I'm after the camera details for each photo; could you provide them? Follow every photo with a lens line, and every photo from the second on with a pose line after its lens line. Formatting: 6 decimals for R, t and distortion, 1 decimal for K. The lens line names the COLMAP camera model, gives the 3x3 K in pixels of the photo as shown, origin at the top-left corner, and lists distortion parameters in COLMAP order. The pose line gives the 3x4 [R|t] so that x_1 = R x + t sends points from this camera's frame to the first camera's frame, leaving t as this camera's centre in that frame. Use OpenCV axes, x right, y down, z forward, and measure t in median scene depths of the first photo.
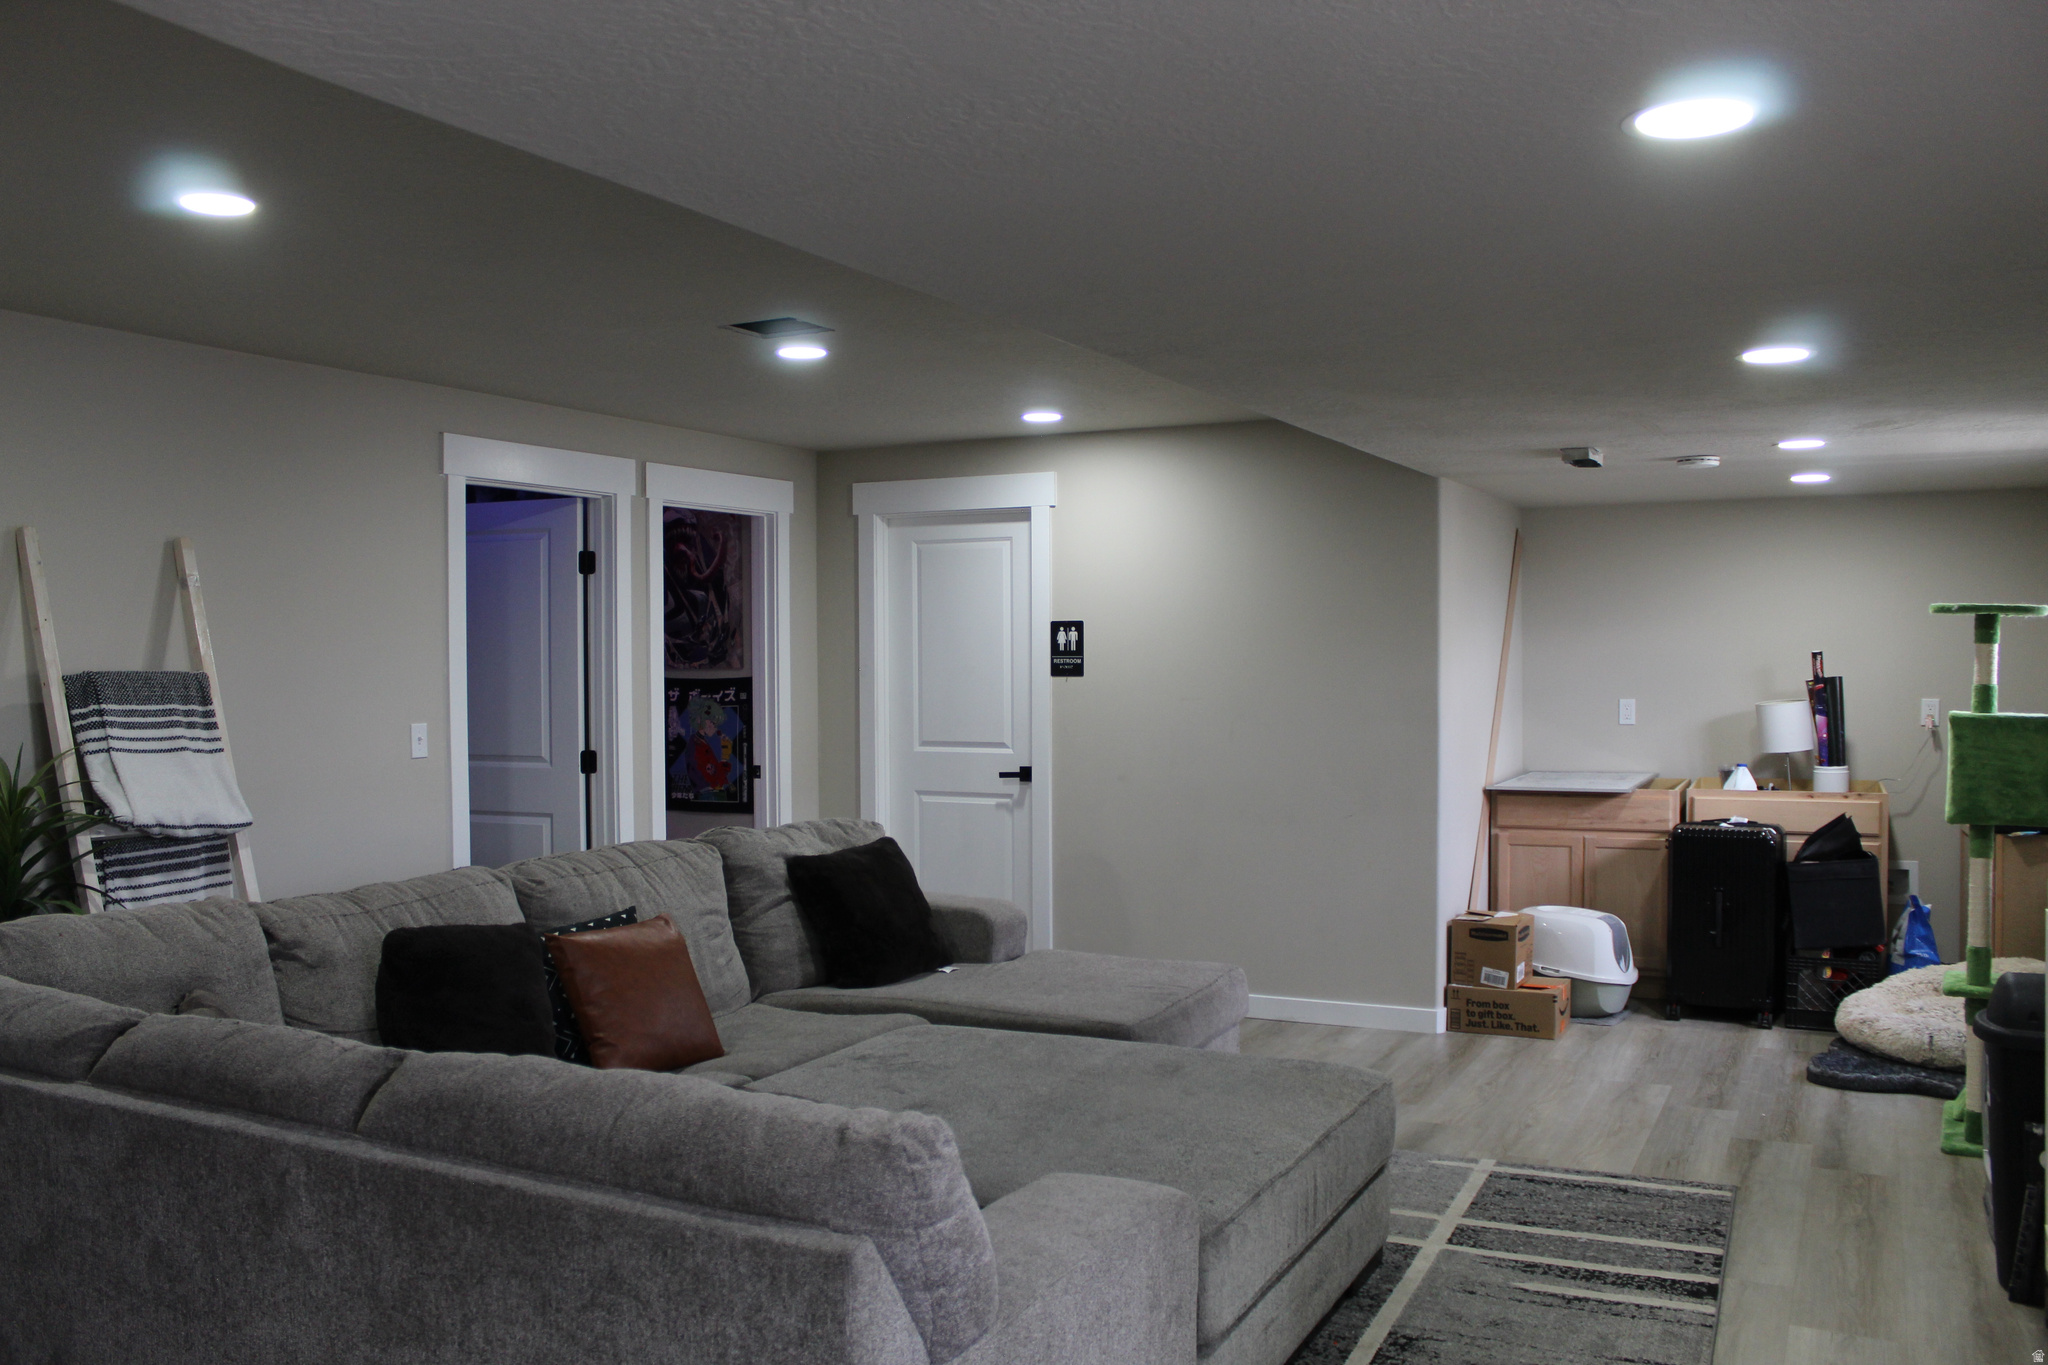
lens RADIAL K [[1706.3, 0, 1024.0], [0, 1706.3, 682.5], [0, 0, 1]] dist [-0.148319, 0.129151]
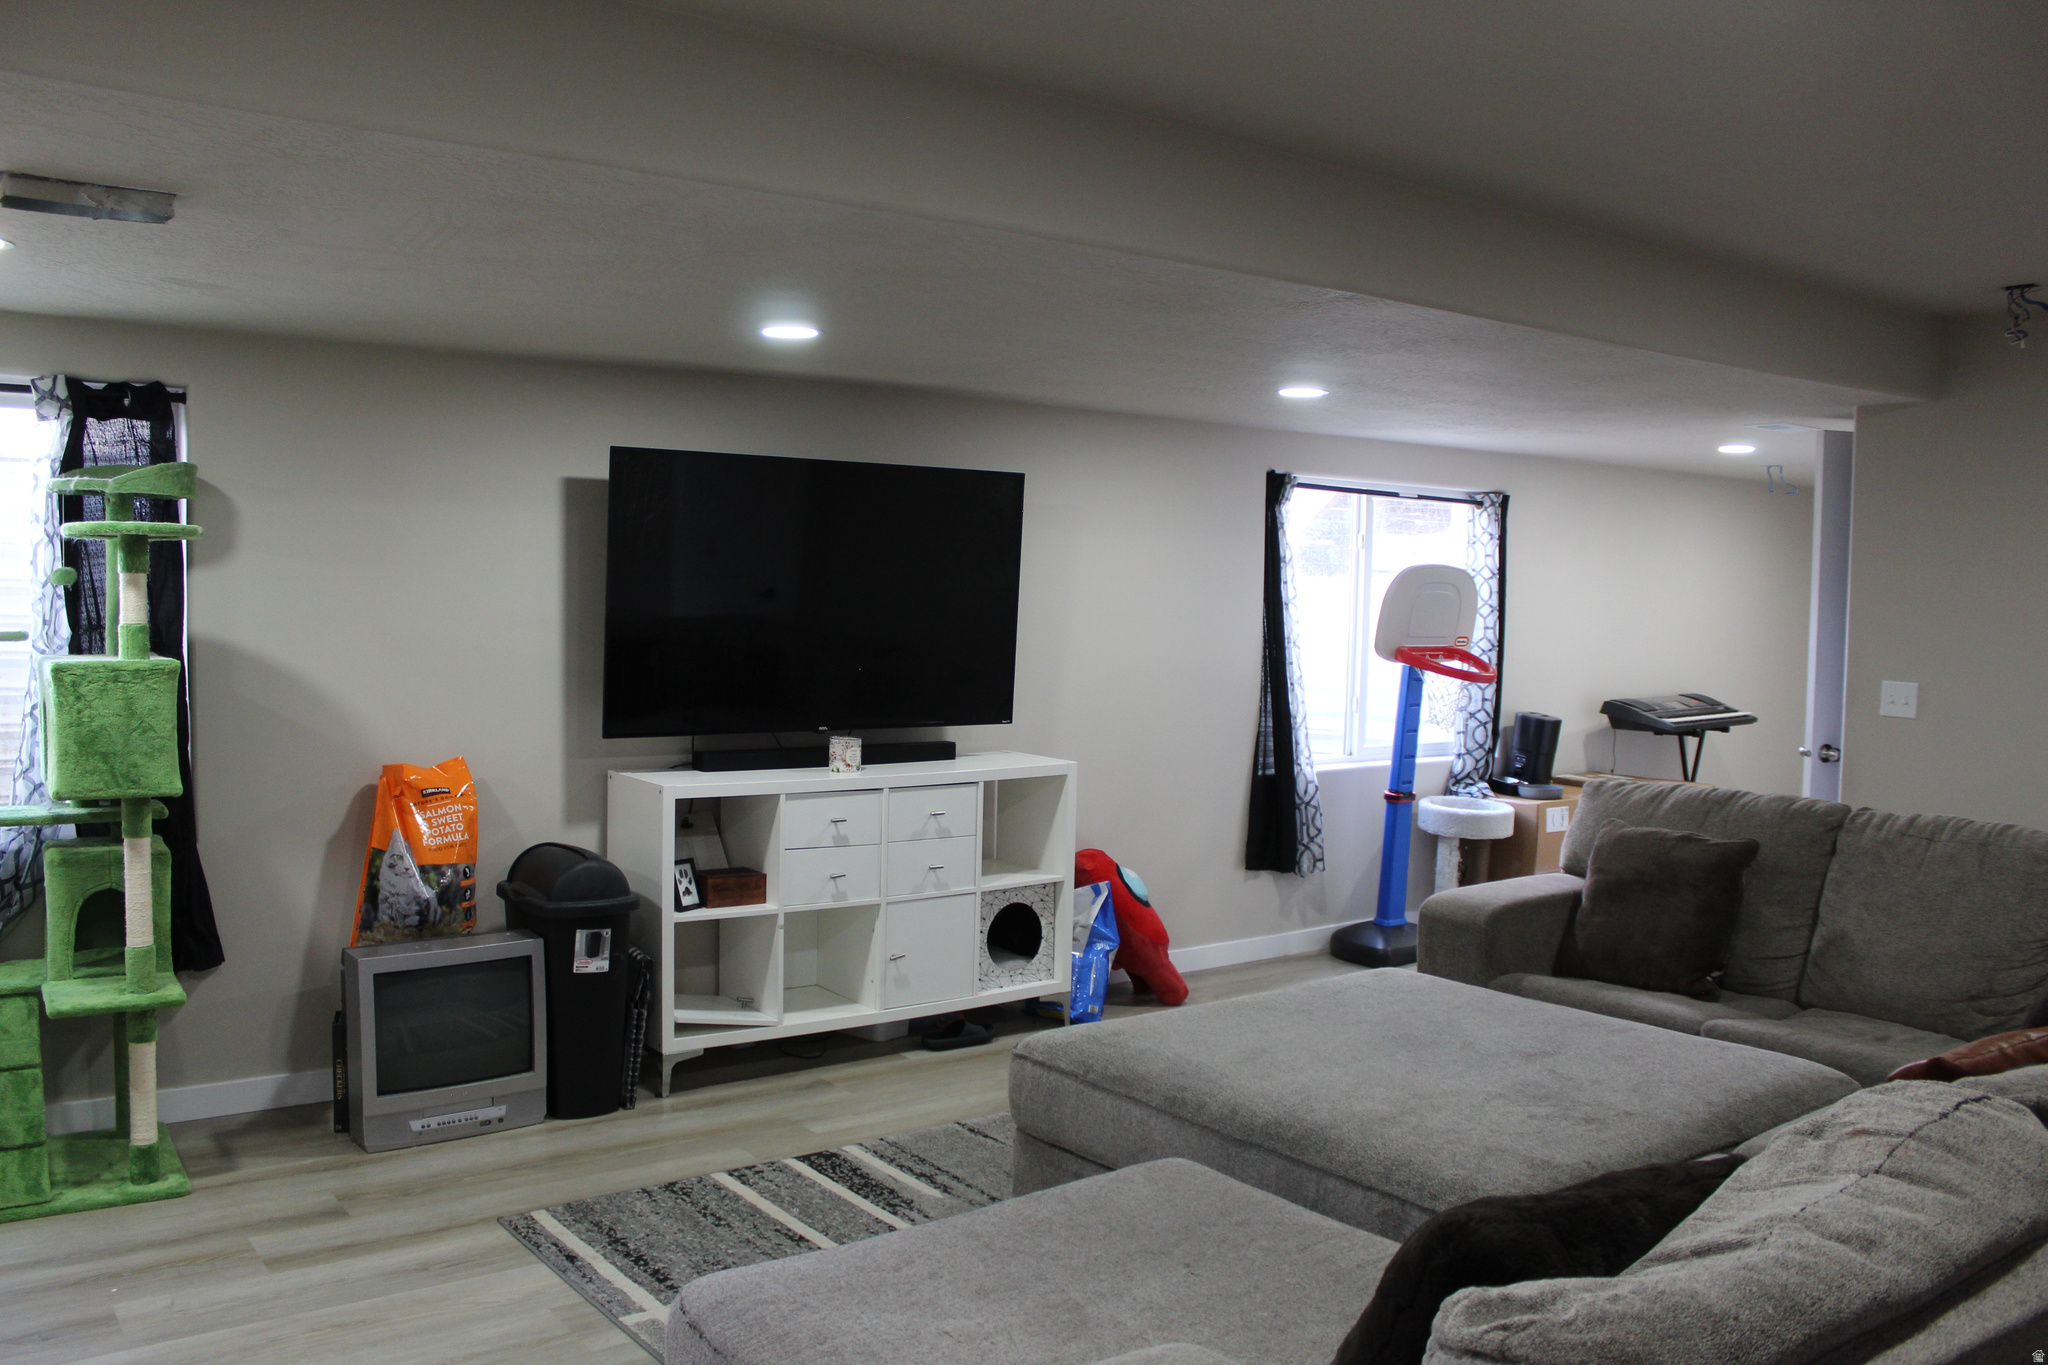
lens RADIAL K [[1706.3, 0, 1024.0], [0, 1706.3, 682.5], [0, 0, 1]] dist [-0.148319, 0.129151]
pose [[-0.896183, -0.035759, 0.442241, -0.188944], [-0.005003, 0.997498, 0.070517, -0.032452], [-0.443656, 0.060984, -0.894120, 1.728738]]
